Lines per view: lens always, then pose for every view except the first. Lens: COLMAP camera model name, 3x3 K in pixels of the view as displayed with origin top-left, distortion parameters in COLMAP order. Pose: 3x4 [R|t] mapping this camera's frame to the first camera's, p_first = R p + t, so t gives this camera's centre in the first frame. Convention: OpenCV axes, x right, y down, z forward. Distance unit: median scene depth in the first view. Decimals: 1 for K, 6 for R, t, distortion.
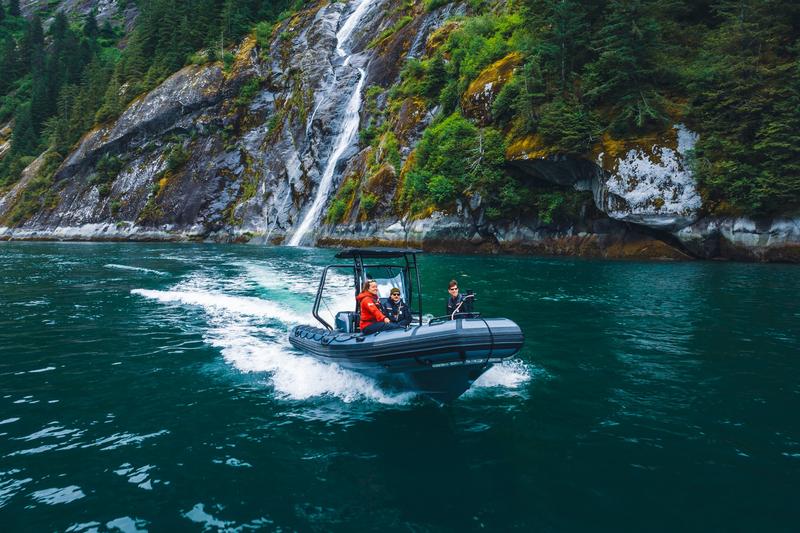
lens RADIAL K [[562.3, 0, 399.4], [0, 562.3, 260.8], [0, 0, 1]] dist [-0.004976, 0.000502]
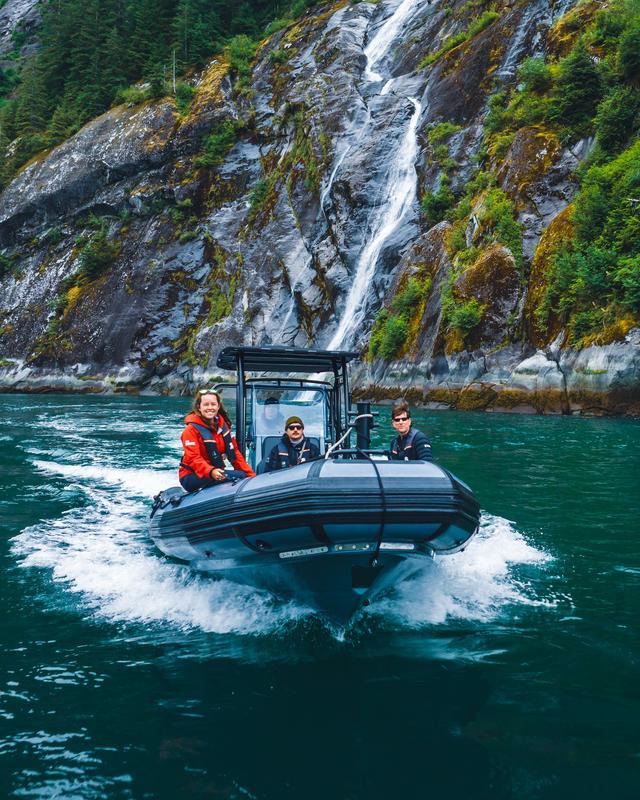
lens RADIAL K [[605.3, 0, 320.2], [0, 605.3, 405.1], [0, 0, 1]] dist [-0.000418, -0.002317]
pose [[0.999714, 0.005216, -0.023334, -0.146703], [-0.005859, 0.999603, -0.027555, -0.006037], [0.023181, 0.027684, 0.999348, 0.375762]]
